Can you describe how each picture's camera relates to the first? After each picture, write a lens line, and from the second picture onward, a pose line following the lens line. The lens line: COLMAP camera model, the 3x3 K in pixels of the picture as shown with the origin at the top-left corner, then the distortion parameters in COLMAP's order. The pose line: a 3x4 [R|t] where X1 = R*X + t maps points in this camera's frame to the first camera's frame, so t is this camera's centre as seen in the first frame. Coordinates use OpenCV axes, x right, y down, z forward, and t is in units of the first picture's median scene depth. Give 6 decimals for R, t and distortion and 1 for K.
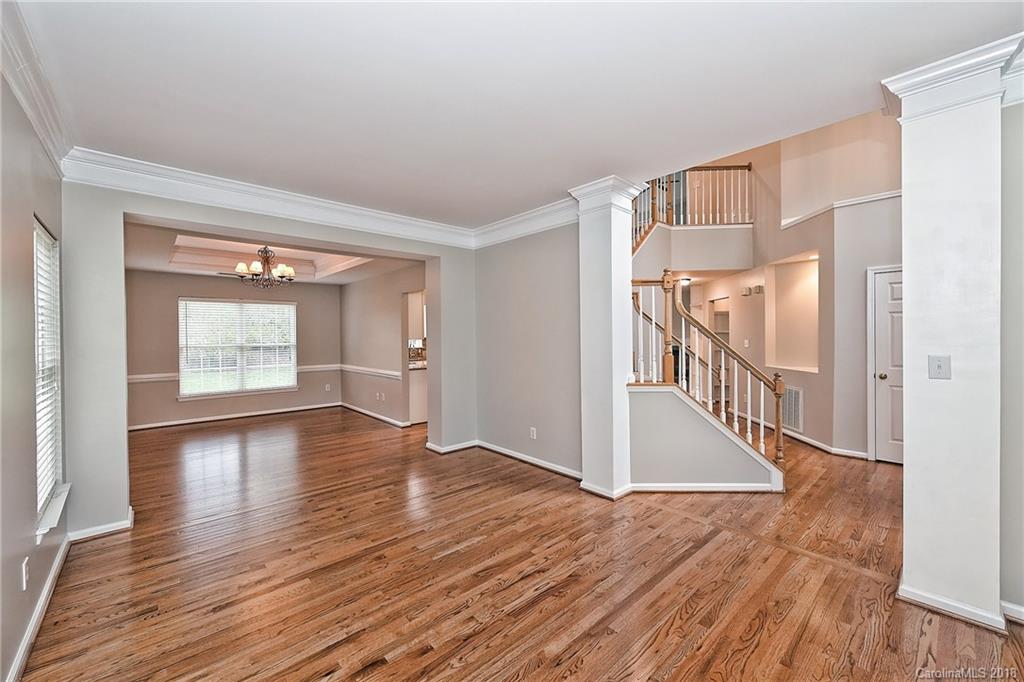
lens RADIAL K [[405.9, 0, 522.2], [0, 405.9, 335.3], [0, 0, 1]] dist [-0.000985, -0.000339]
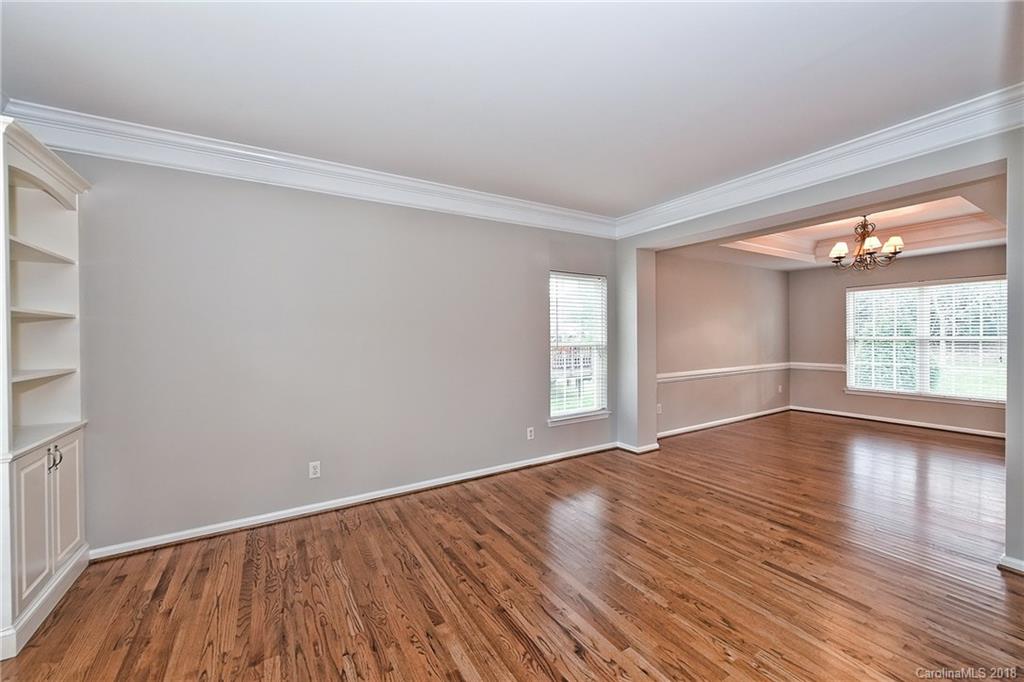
lens RADIAL K [[405.9, 0, 509.6], [0, 405.9, 337.7], [0, 0, 1]] dist [-0.000985, -0.000339]
pose [[-0.200704, 0.022799, -0.979387, 0.552235], [0.004007, 0.999740, 0.022452, 0.002182], [0.979644, 0.000581, -0.200743, 0.731591]]
